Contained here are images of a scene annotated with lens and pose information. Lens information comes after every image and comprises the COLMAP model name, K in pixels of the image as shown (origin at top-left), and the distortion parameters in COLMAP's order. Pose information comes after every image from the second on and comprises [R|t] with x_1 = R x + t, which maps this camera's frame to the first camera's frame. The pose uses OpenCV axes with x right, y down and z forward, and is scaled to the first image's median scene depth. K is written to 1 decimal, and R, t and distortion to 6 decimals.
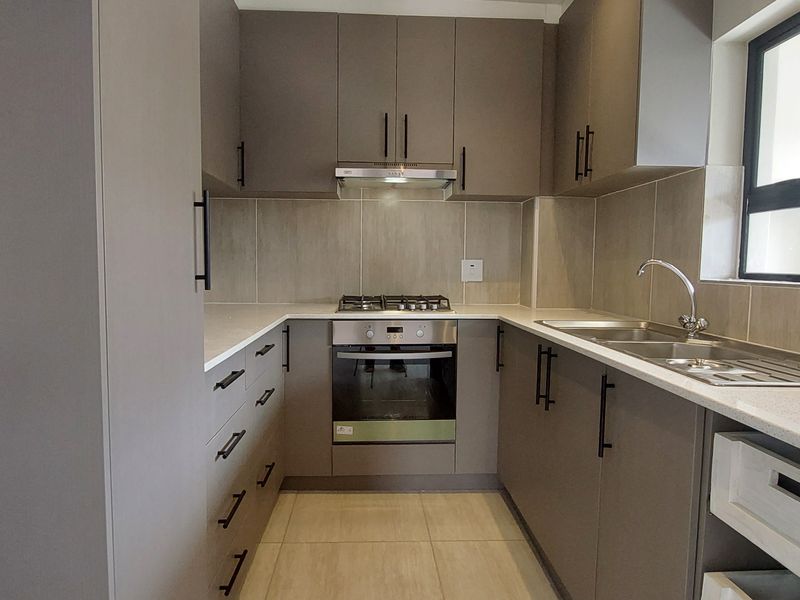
lens RADIAL K [[530.2, 0, 400.0], [0, 530.2, 300.0], [0, 0, 1]] dist [-0.005492, -0.001430]
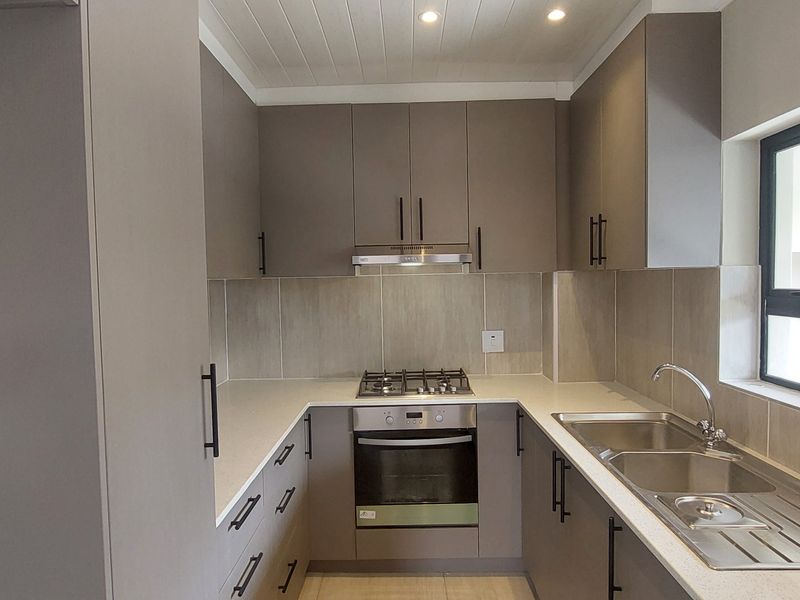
lens RADIAL K [[530.2, 0, 400.0], [0, 530.2, 300.0], [0, 0, 1]] dist [-0.005492, -0.001430]
pose [[0.997307, -0.028379, -0.067631, 0.037182], [0.026589, 0.999276, -0.027224, -0.134268], [0.068354, 0.025353, 0.997339, -0.014526]]
